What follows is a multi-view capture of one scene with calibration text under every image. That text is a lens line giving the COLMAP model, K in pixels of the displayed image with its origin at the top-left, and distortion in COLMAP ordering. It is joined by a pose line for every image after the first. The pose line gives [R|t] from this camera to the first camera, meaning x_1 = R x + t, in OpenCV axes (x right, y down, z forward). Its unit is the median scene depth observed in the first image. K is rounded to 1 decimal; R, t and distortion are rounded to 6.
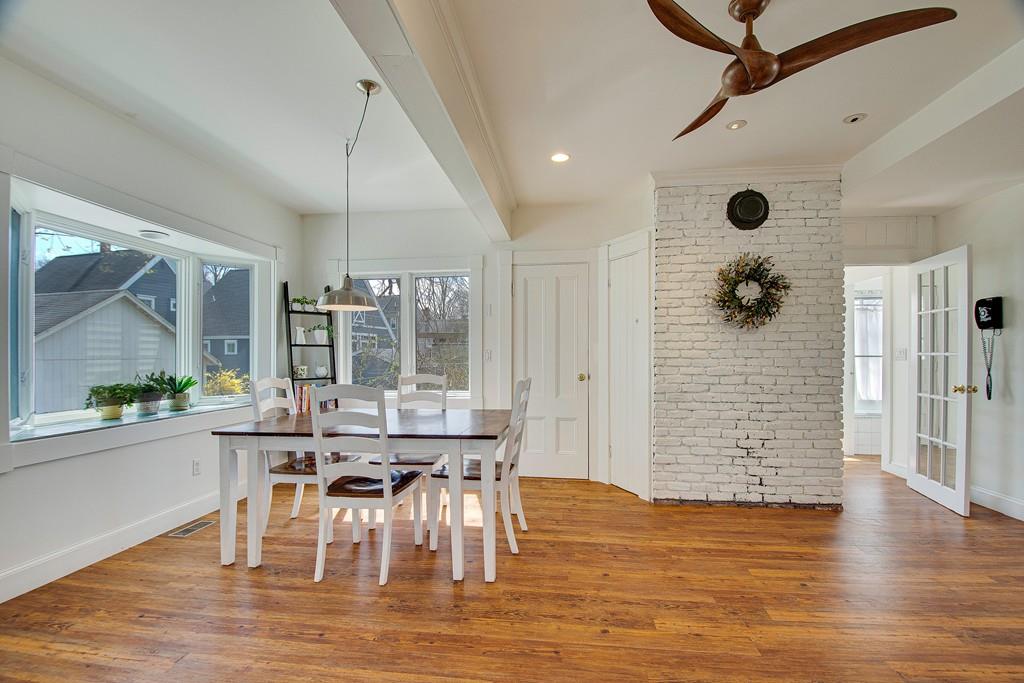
lens RADIAL K [[455.1, 0, 510.6], [0, 455.1, 356.2], [0, 0, 1]] dist [0.015654, -0.019355]
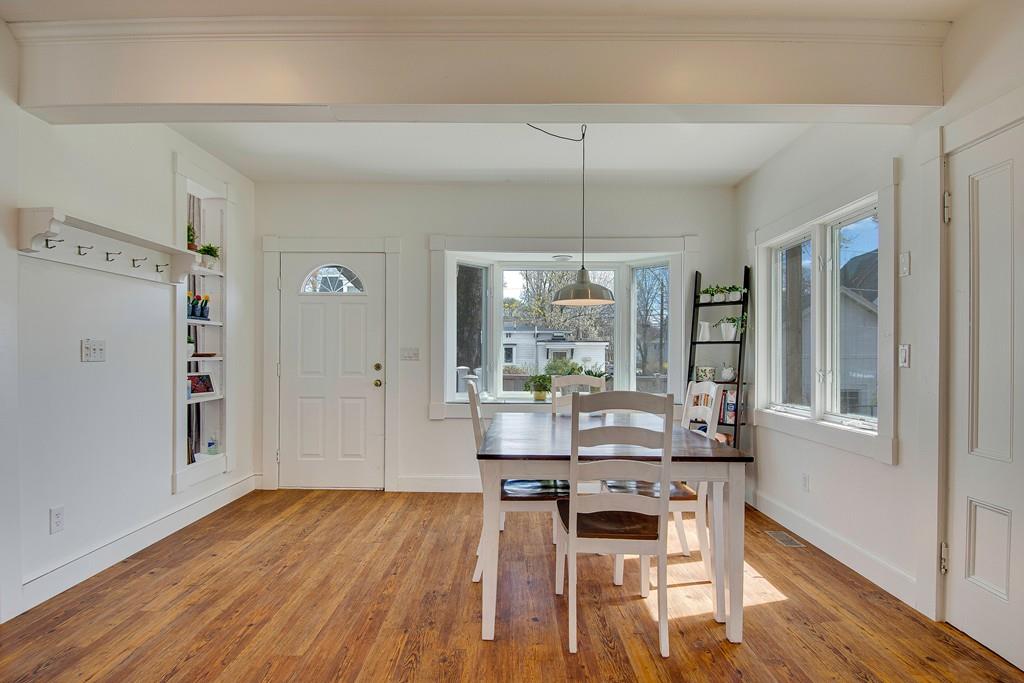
lens RADIAL K [[521.3, 0, 508.9], [0, 521.3, 354.2], [0, 0, 1]] dist [-0.007544, -0.001297]
pose [[0.116700, 0.001369, -0.993166, 0.581666], [-0.006469, 0.999979, 0.000618, -0.000218], [0.993146, 0.006353, 0.116706, 0.631322]]
